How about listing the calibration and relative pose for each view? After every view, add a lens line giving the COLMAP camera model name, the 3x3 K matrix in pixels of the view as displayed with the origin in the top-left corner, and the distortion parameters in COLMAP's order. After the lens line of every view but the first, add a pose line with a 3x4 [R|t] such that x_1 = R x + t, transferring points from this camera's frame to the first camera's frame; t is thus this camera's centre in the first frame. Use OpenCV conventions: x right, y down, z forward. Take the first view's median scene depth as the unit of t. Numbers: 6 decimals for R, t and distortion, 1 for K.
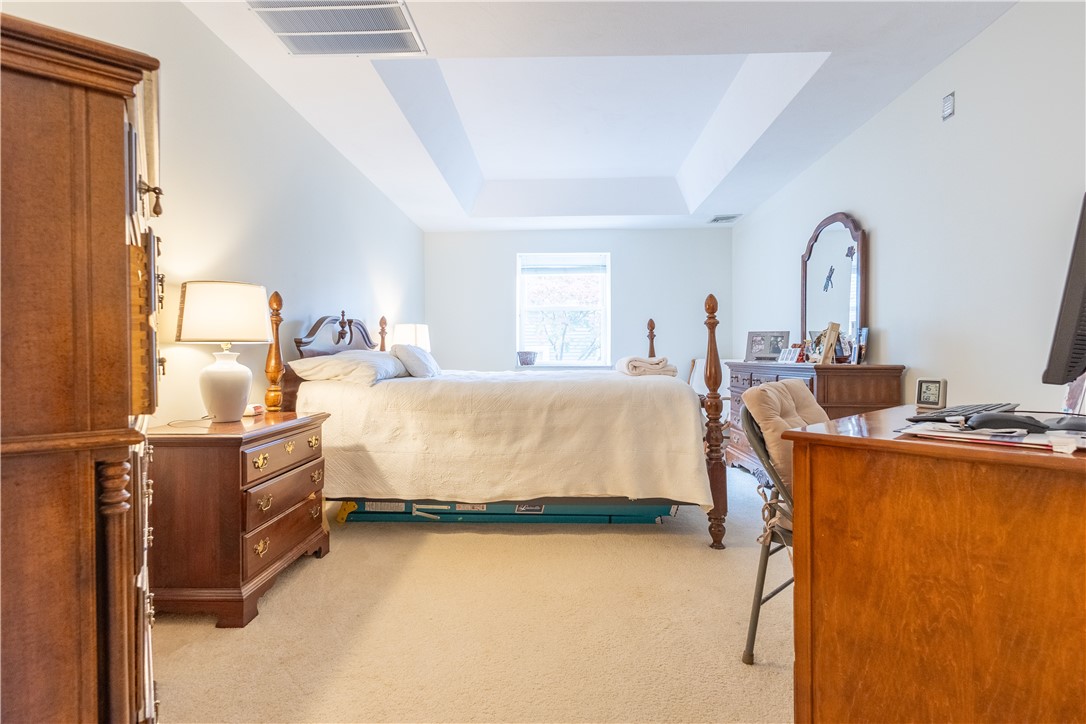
lens RADIAL K [[492.3, 0, 542.6], [0, 492.3, 363.0], [0, 0, 1]] dist [0.002828, 0.000044]
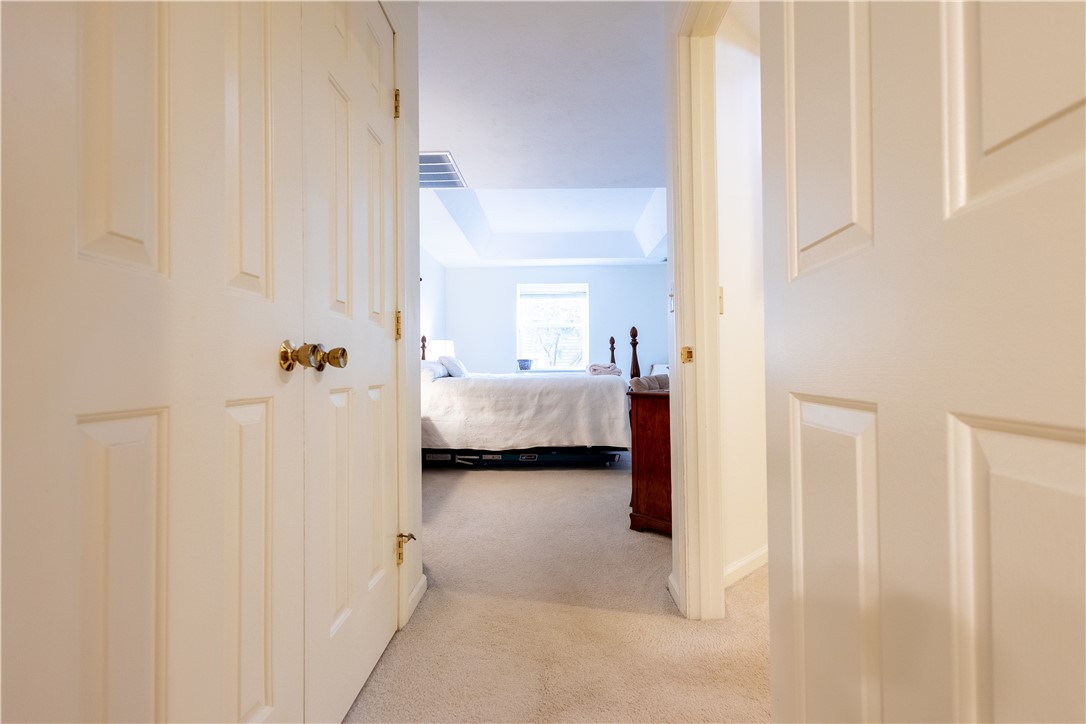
lens RADIAL K [[492.3, 0, 546.3], [0, 492.3, 360.2], [0, 0, 1]] dist [0.002828, 0.000044]
pose [[0.999874, -0.004930, 0.015101, 0.010916], [0.005202, 0.999824, -0.018032, 0.006267], [-0.015009, 0.018109, 0.999723, -0.673780]]
